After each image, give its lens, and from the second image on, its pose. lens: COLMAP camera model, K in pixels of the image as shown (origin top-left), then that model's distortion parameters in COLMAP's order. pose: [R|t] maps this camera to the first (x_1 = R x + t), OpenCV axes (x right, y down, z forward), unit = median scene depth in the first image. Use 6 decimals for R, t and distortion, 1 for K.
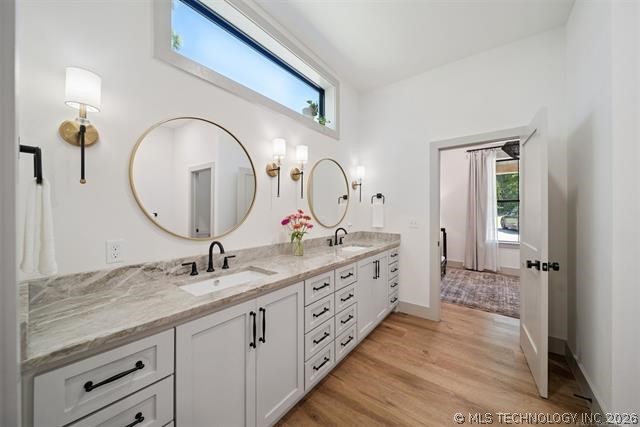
lens RADIAL K [[229.1, 0, 315.1], [0, 229.1, 209.6], [0, 0, 1]] dist [-0.005711, -0.000602]
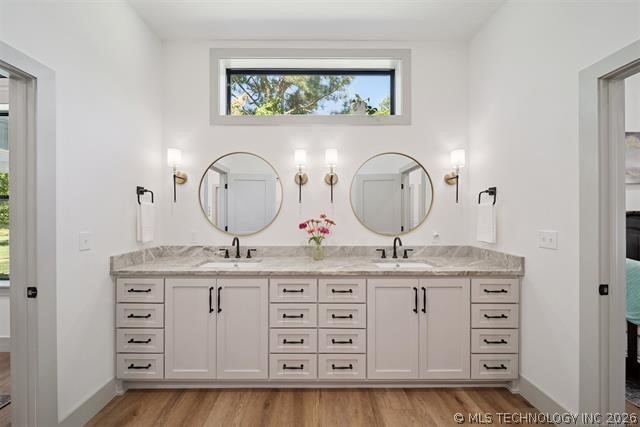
lens RADIAL K [[229.1, 0, 321.6], [0, 229.1, 215.7], [0, 0, 1]] dist [-0.005711, -0.000602]
pose [[0.612251, 0.000044, -0.790663, 0.767595], [0.004228, 0.999986, 0.003330, 0.002772], [0.790652, -0.005381, 0.612242, 0.412323]]
